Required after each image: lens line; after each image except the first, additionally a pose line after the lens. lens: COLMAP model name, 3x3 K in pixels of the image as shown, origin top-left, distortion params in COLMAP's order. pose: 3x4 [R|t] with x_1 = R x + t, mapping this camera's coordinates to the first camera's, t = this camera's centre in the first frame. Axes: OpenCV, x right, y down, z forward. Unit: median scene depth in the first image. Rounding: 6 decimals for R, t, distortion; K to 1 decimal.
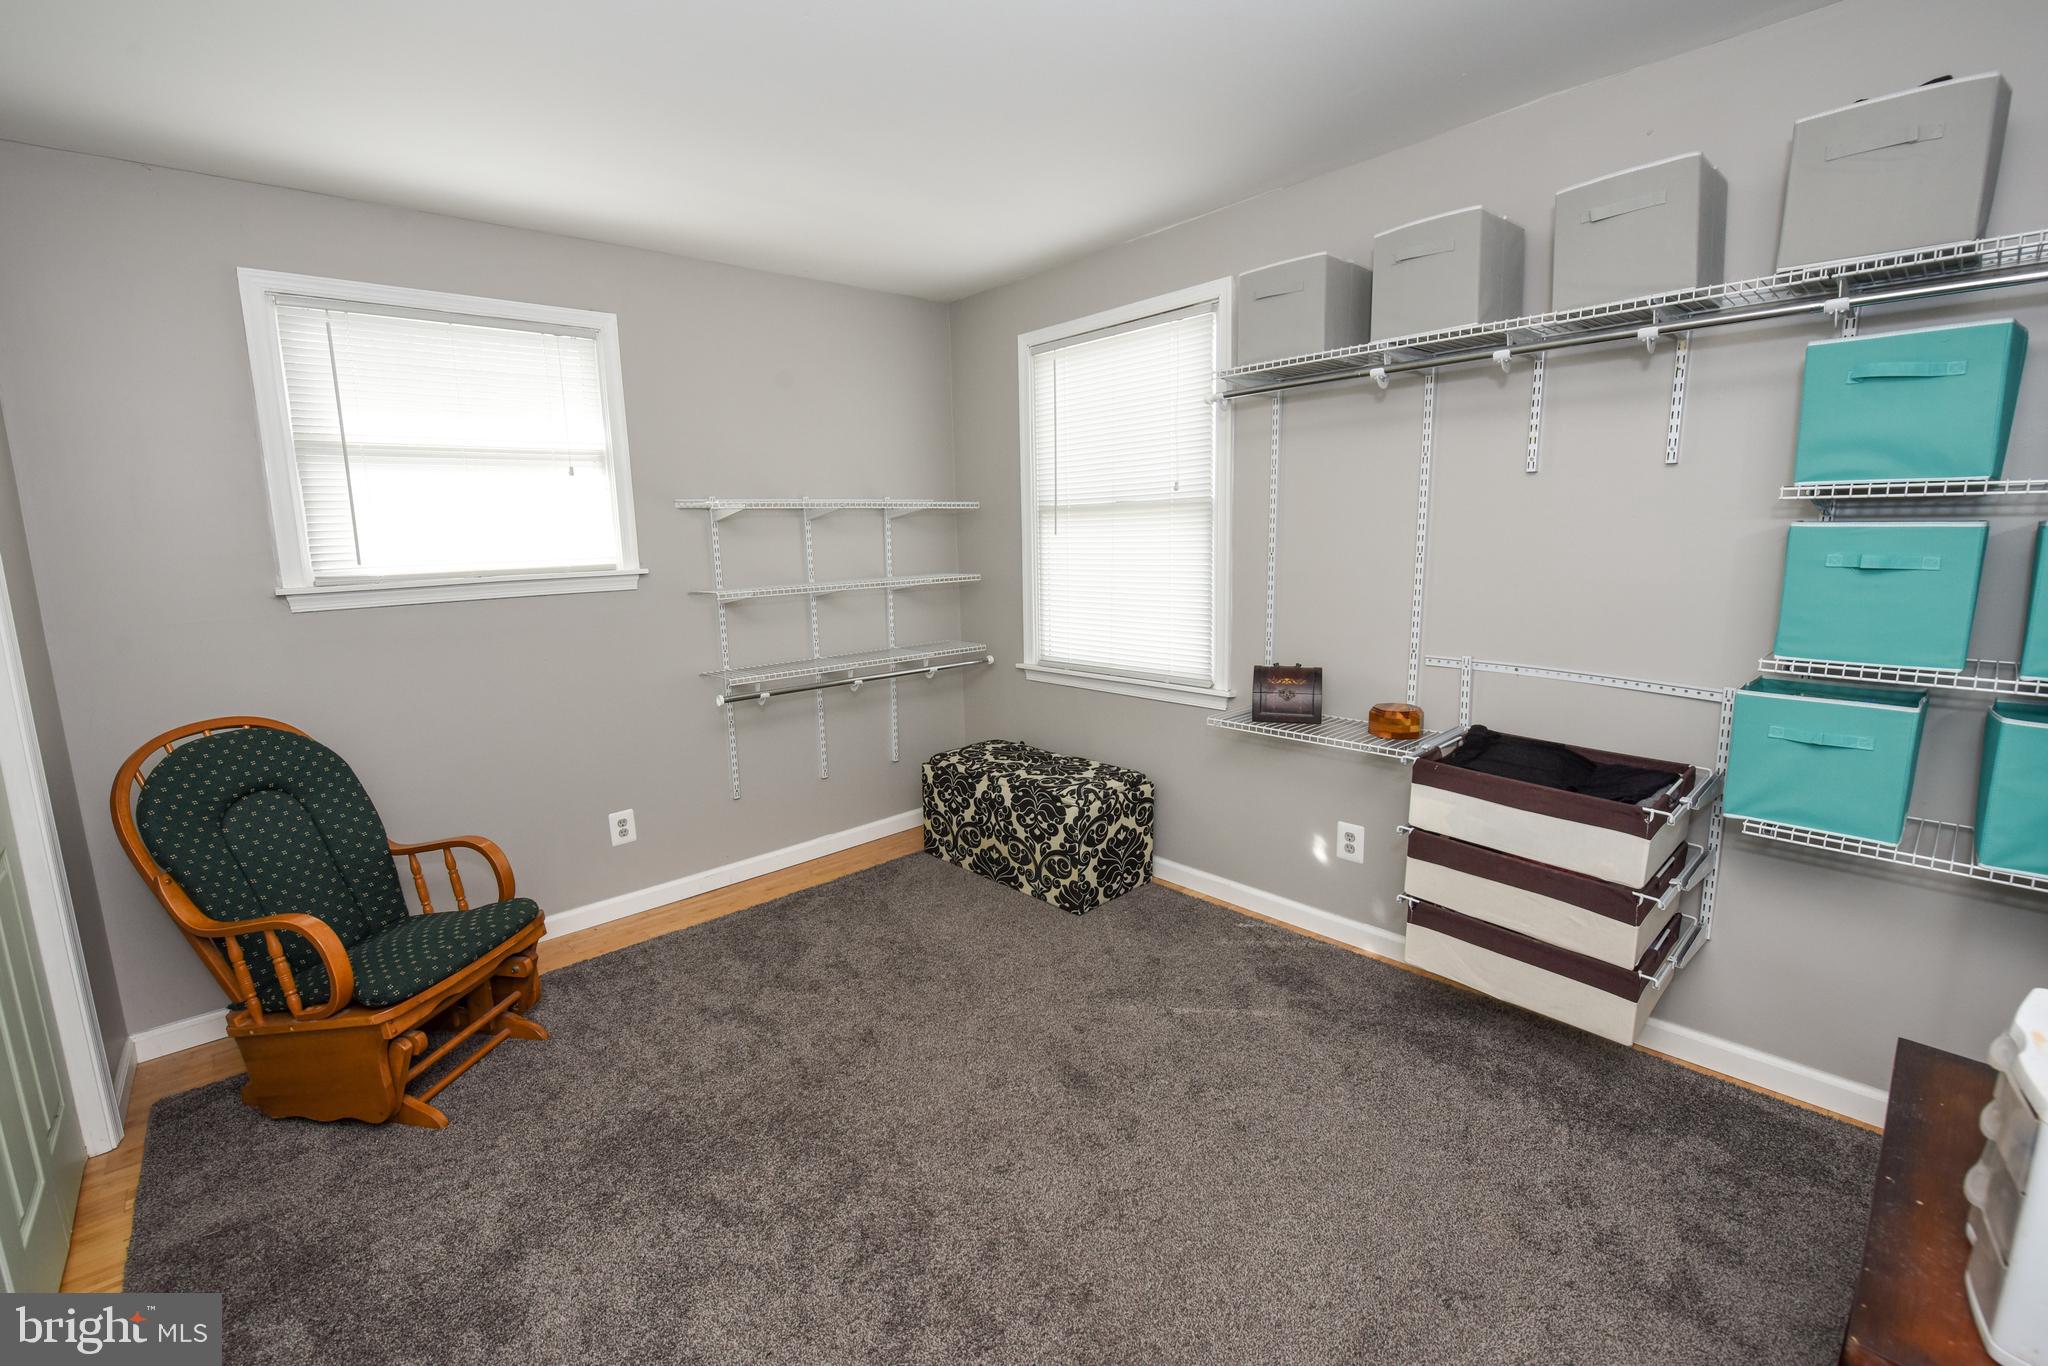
lens RADIAL K [[858.2, 0, 1005.0], [0, 858.2, 656.3], [0, 0, 1]] dist [0.011478, -0.011534]
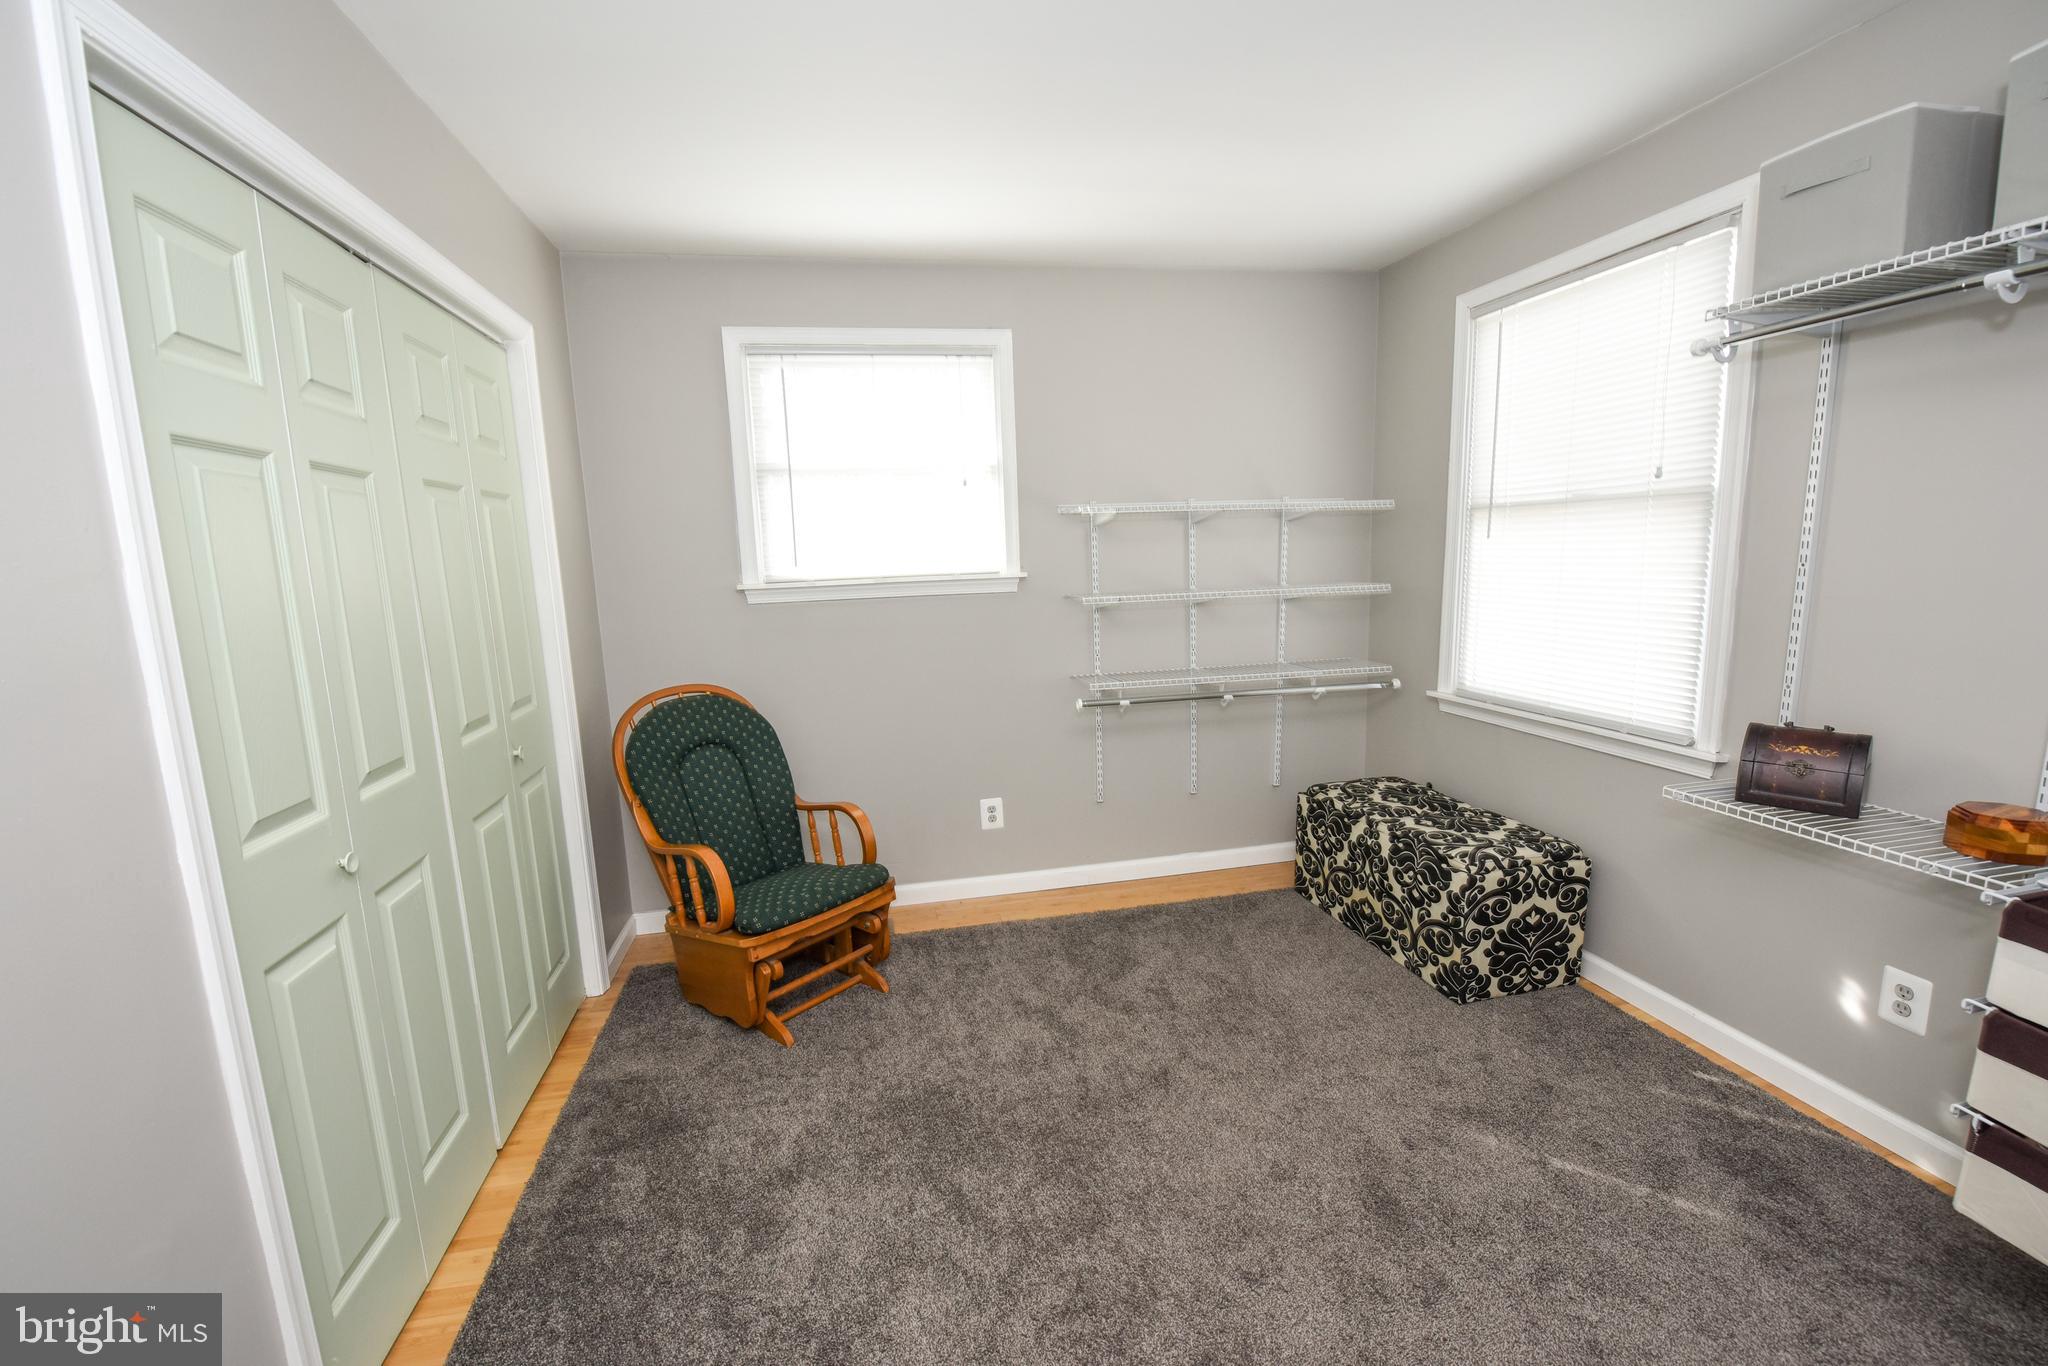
lens RADIAL K [[861.9, 0, 1024.0], [0, 861.9, 683.0], [0, 0, 1]] dist [-0.003919, -0.005086]
pose [[0.868784, 0.076908, -0.489182, 0.103636], [-0.064543, 0.997026, 0.042122, -0.011822], [0.490966, -0.005022, 0.871164, 0.083462]]
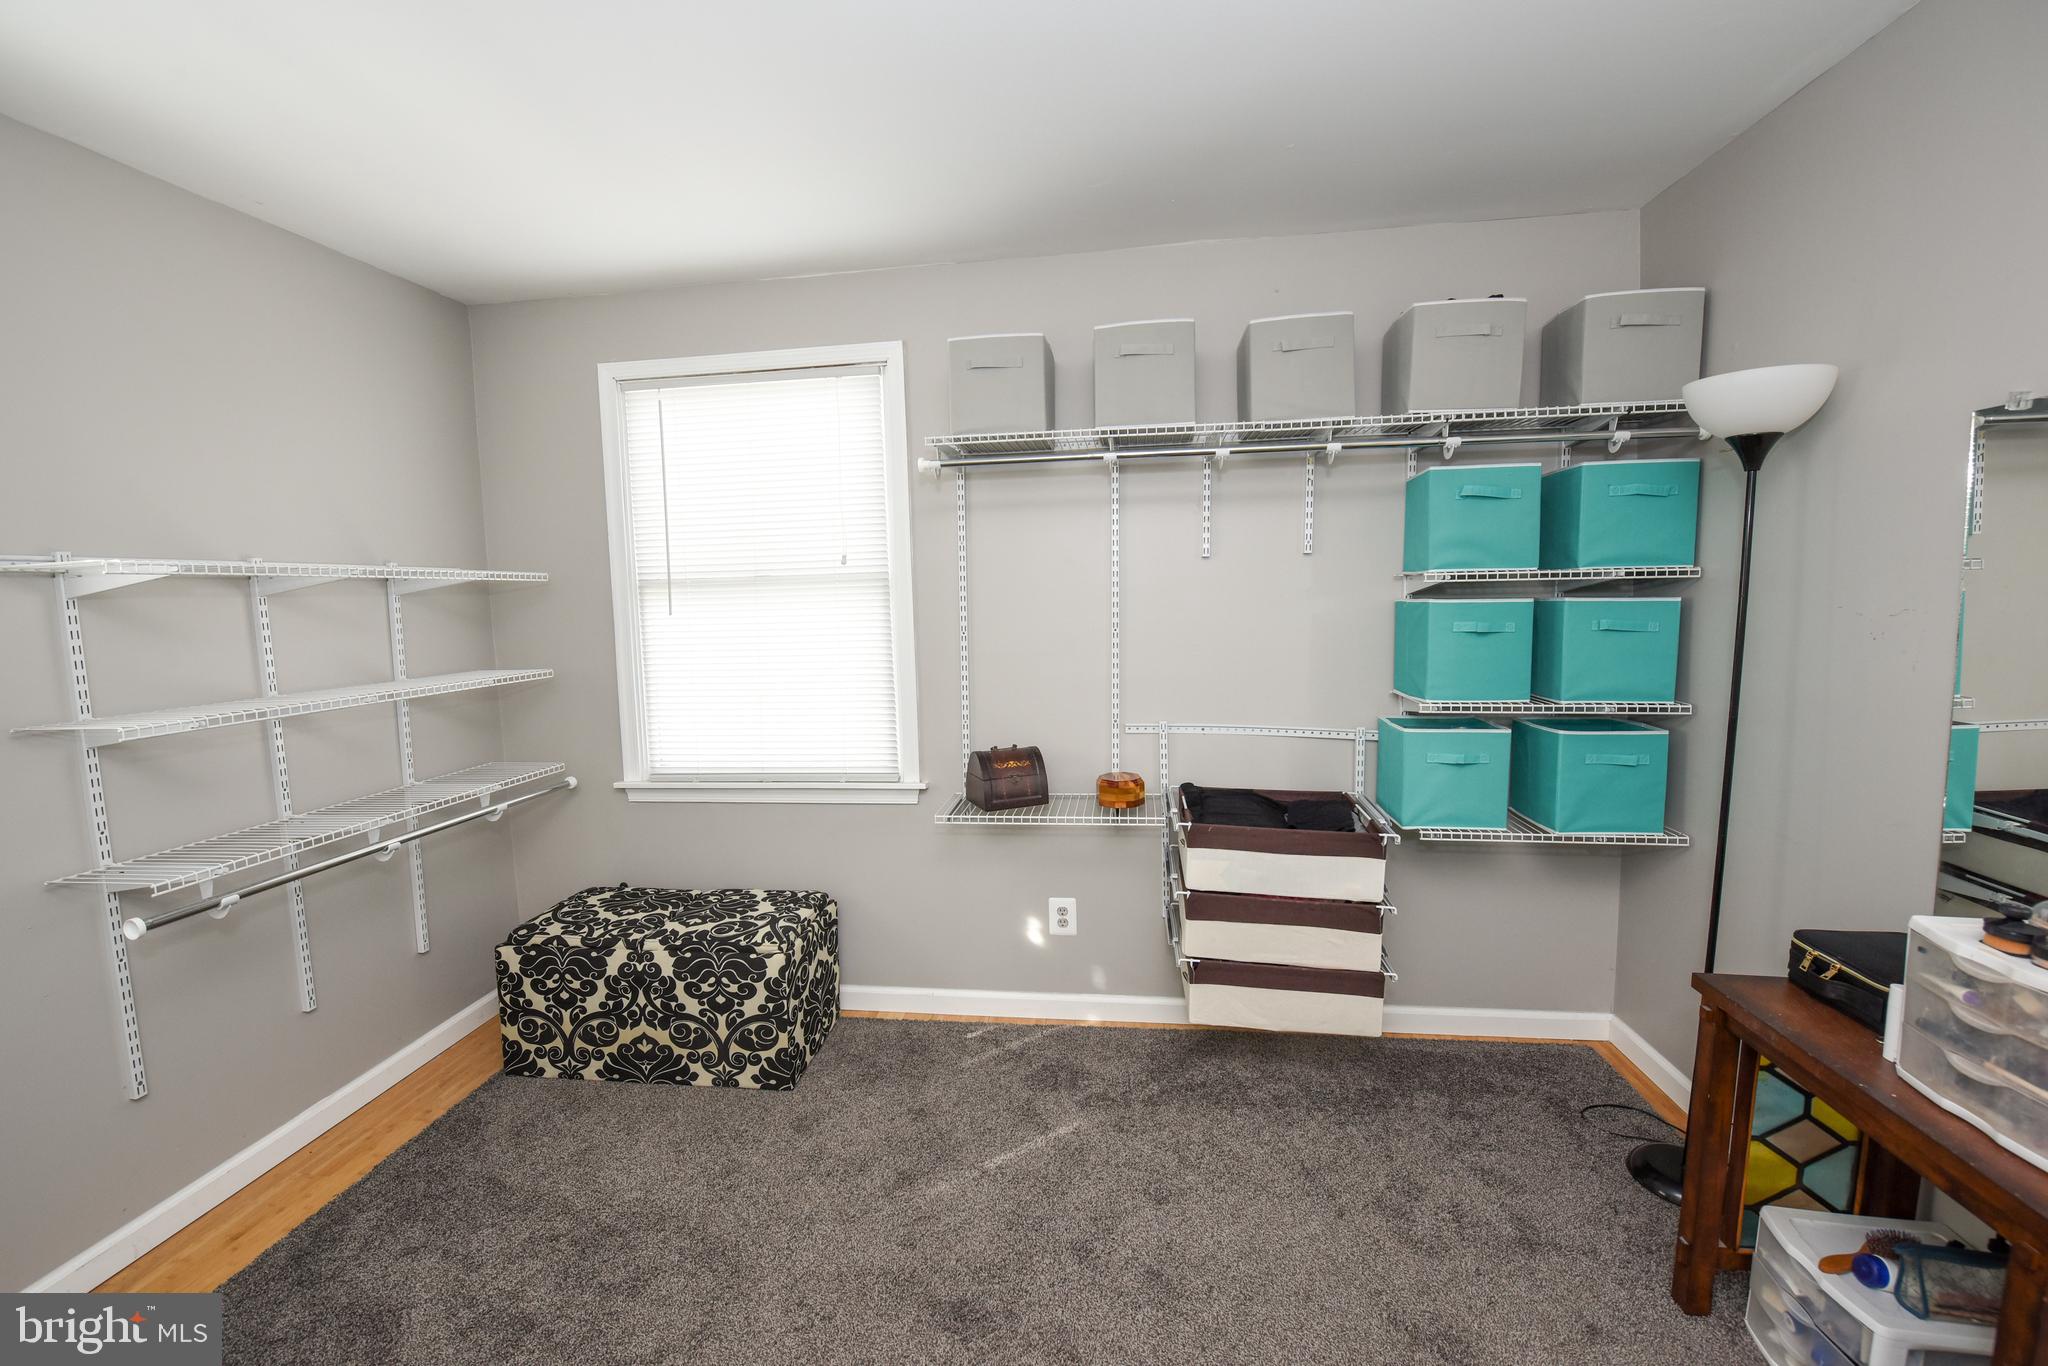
lens RADIAL K [[827.3, 0, 1029.6], [0, 827.3, 671.1], [0, 0, 1]] dist [-0.008761, -0.005689]
pose [[0.763867, -0.049711, 0.643456, -0.217343], [0.098379, 0.994346, -0.039970, -0.031255], [-0.637831, 0.093834, 0.764439, 0.241588]]
